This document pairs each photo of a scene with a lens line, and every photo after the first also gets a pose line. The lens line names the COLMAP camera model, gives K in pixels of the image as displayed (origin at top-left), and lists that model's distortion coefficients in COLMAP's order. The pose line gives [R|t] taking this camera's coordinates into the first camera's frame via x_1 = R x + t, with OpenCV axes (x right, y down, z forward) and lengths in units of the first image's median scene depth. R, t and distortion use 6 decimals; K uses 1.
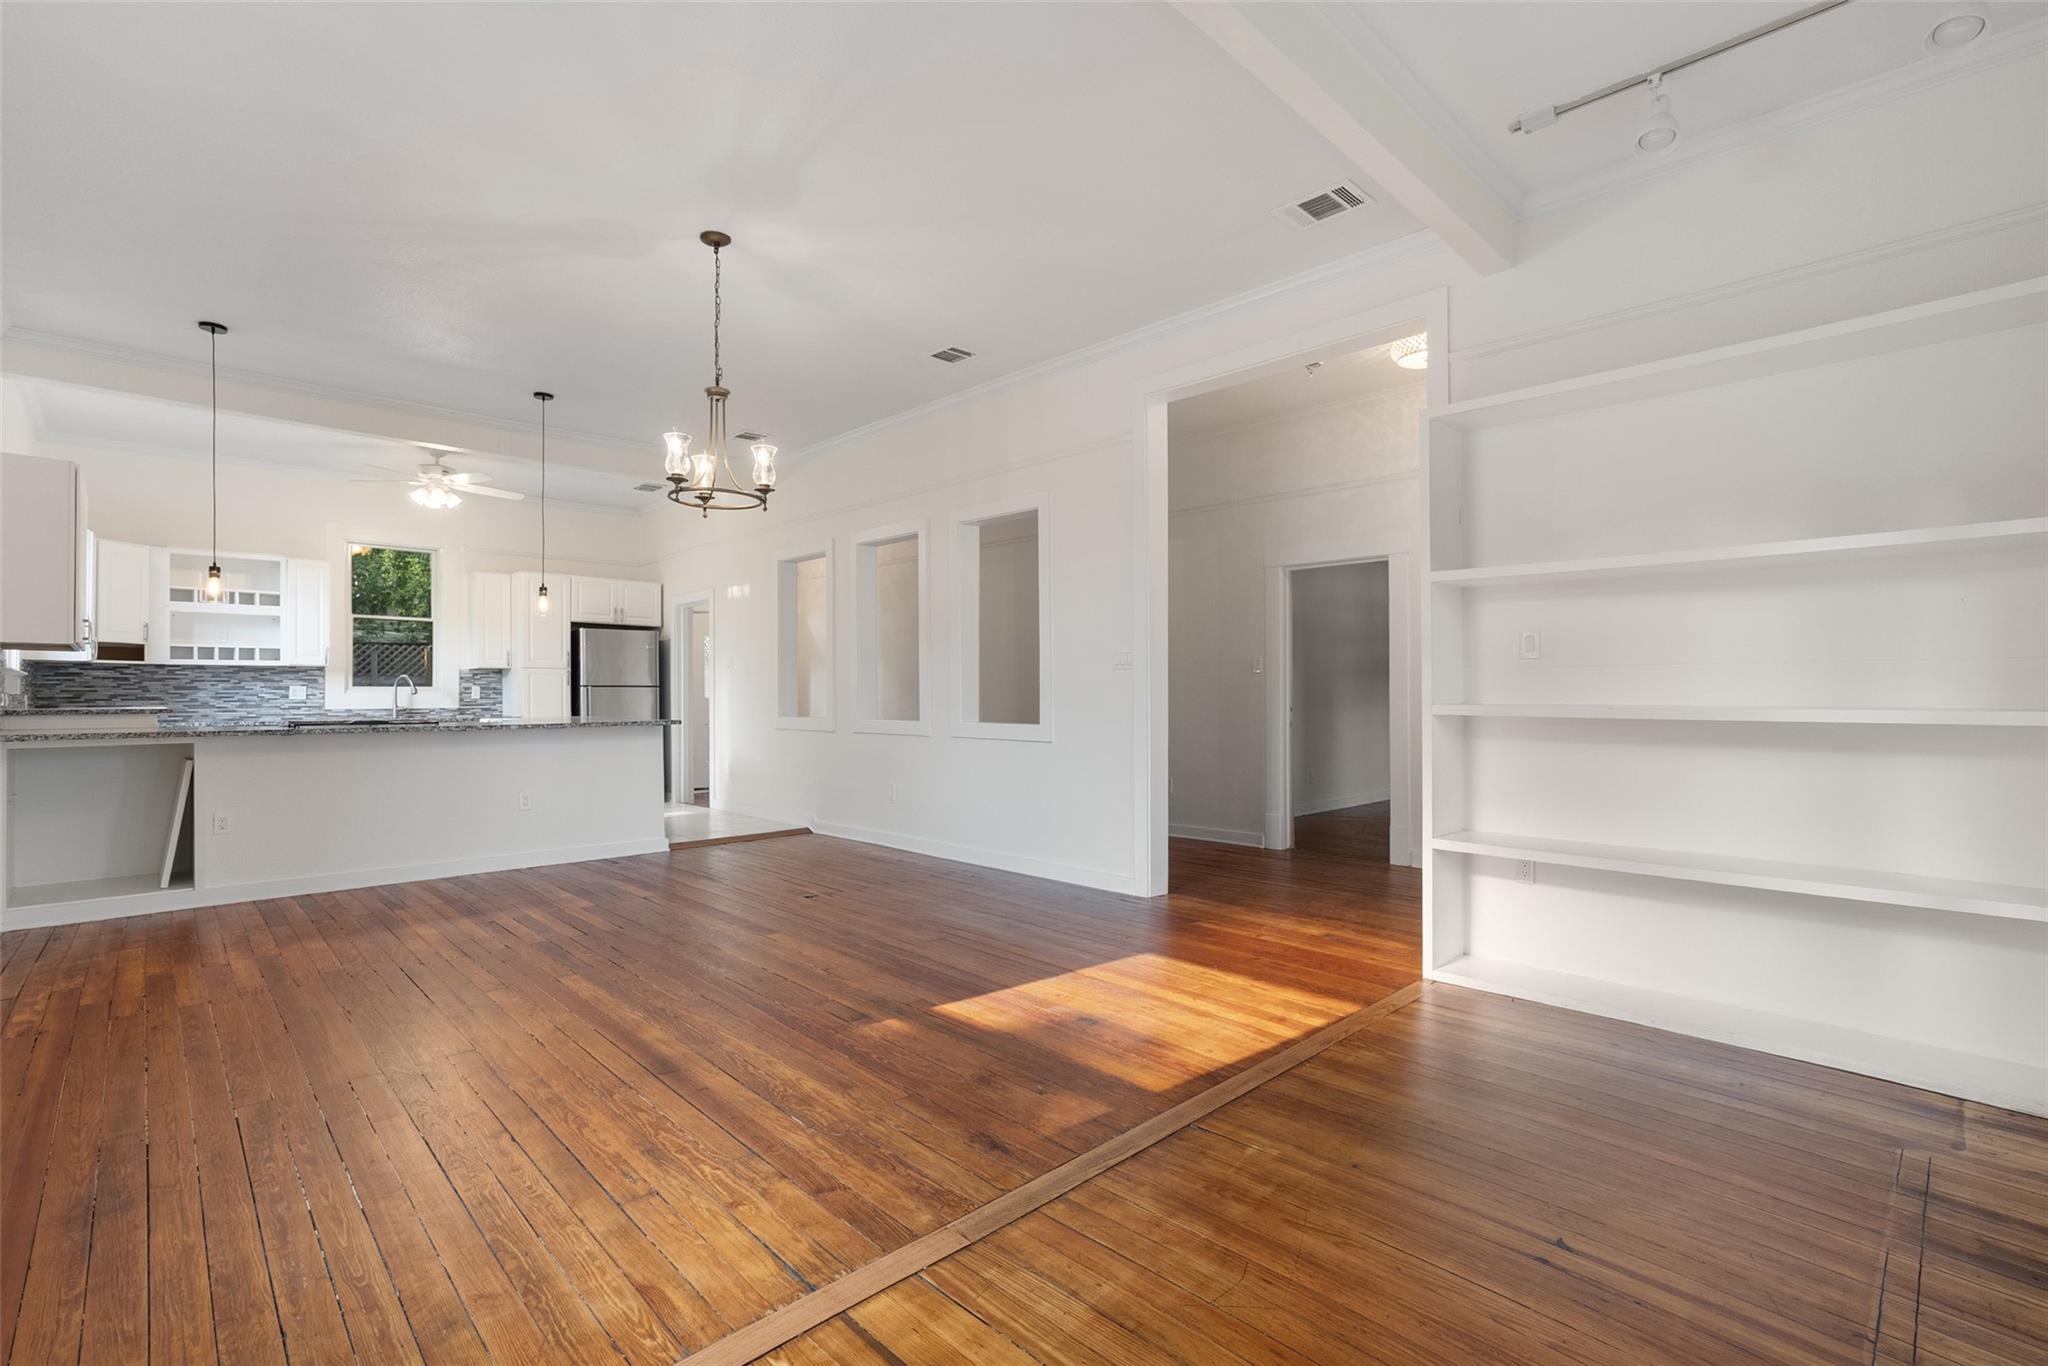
lens RADIAL K [[945.2, 0, 1024.0], [0, 945.2, 683.0], [0, 0, 1]] dist [-0.038521, 0.025910]
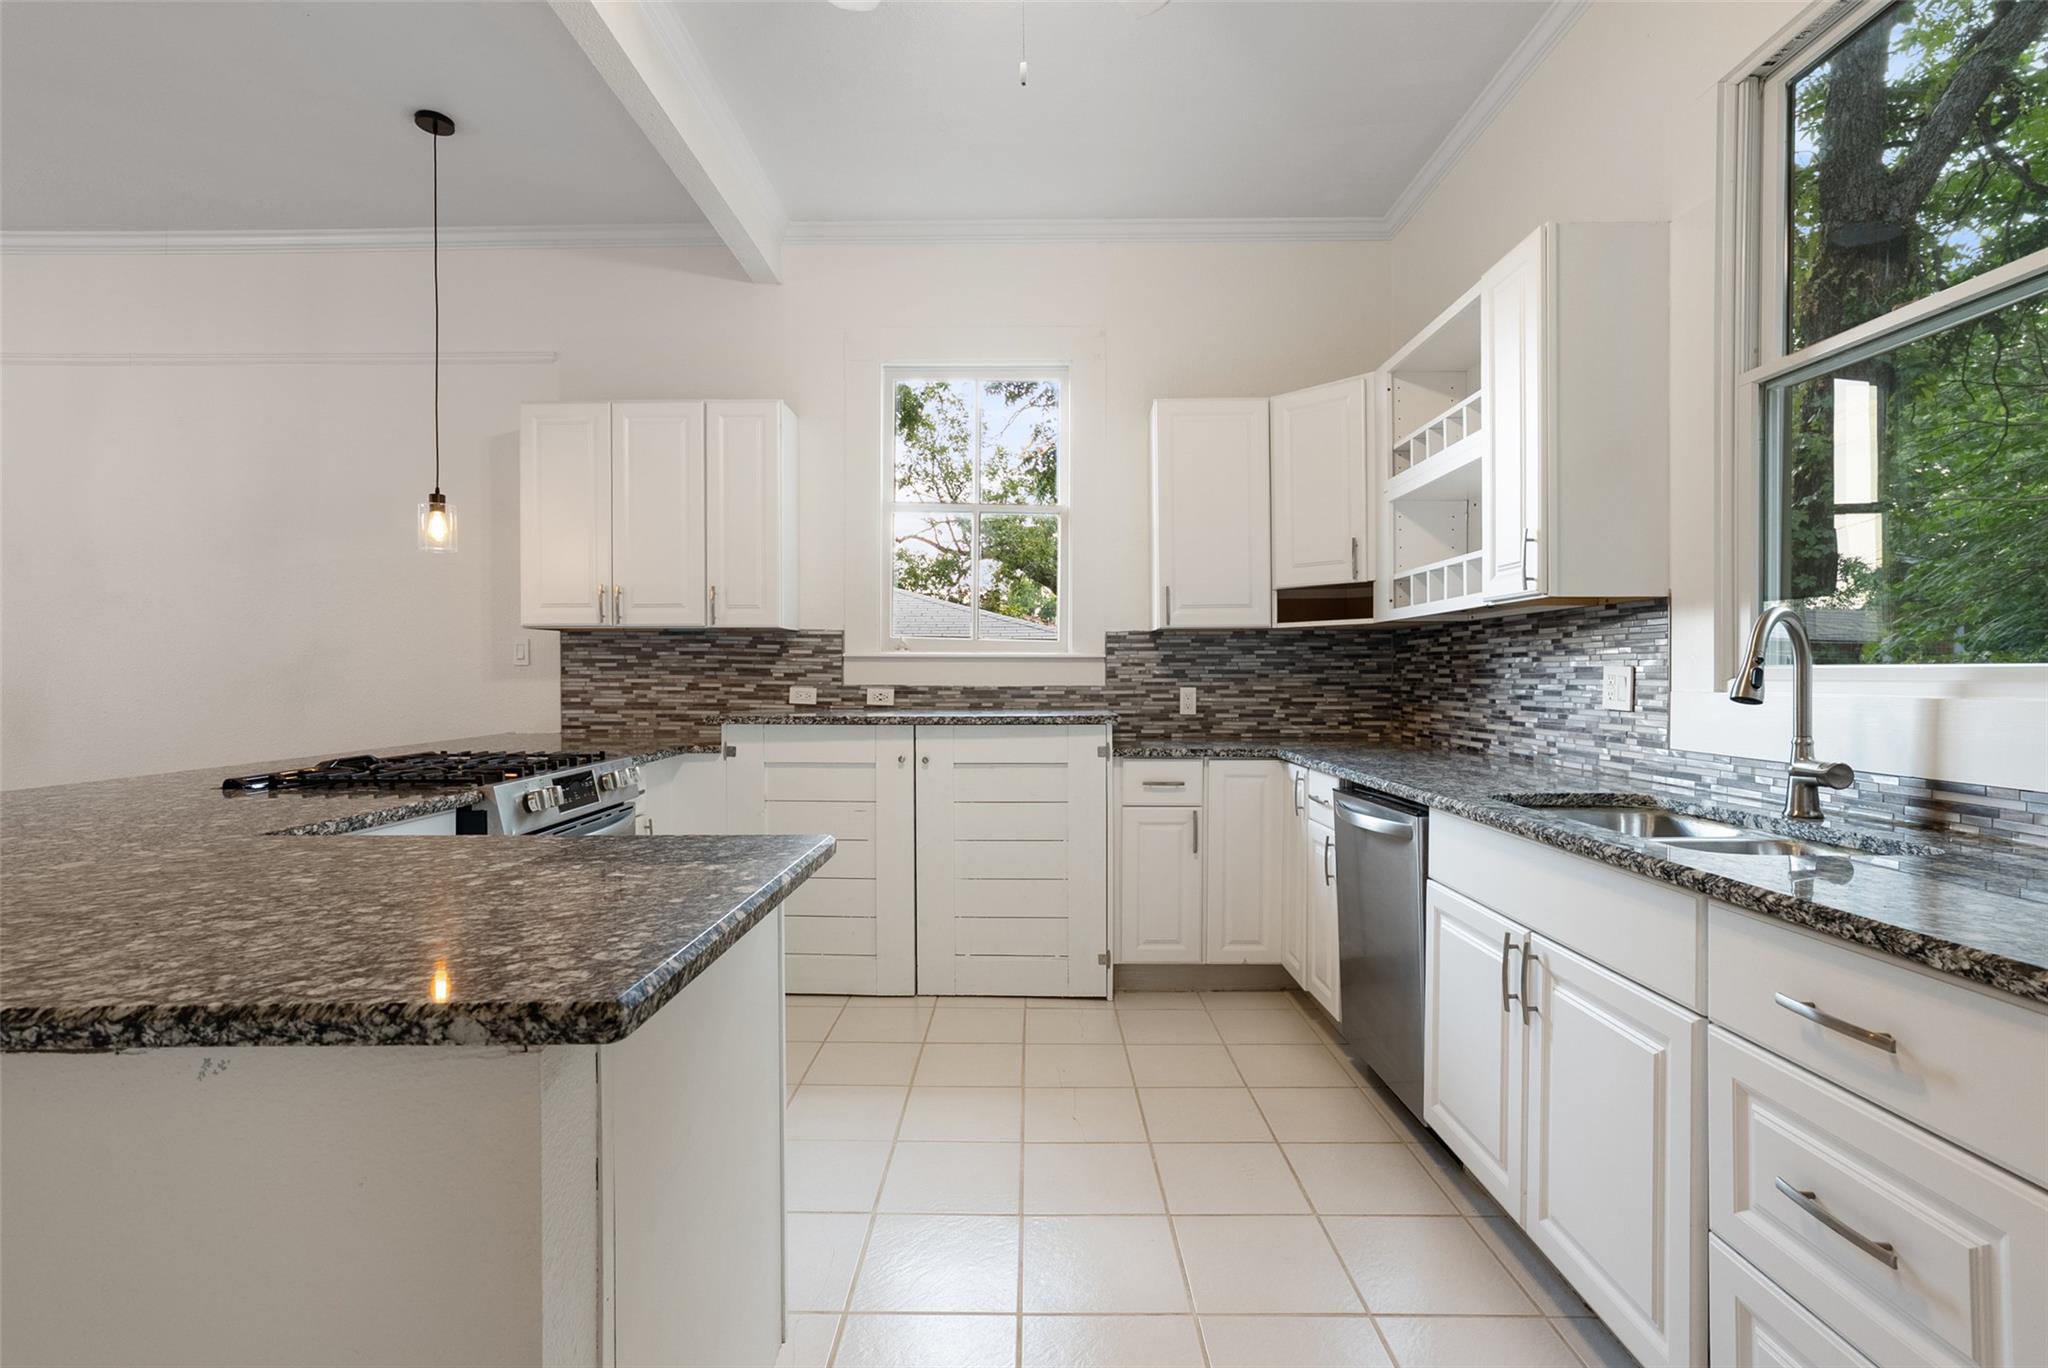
lens RADIAL K [[945.2, 0, 1024.0], [0, 945.2, 684.0], [0, 0, 1]] dist [-0.038521, 0.025910]
pose [[-0.694453, 0.011714, -0.719443, -0.436642], [0.014797, 0.999889, 0.001997, 0.005894], [0.719386, -0.009258, -0.694549, 1.094215]]
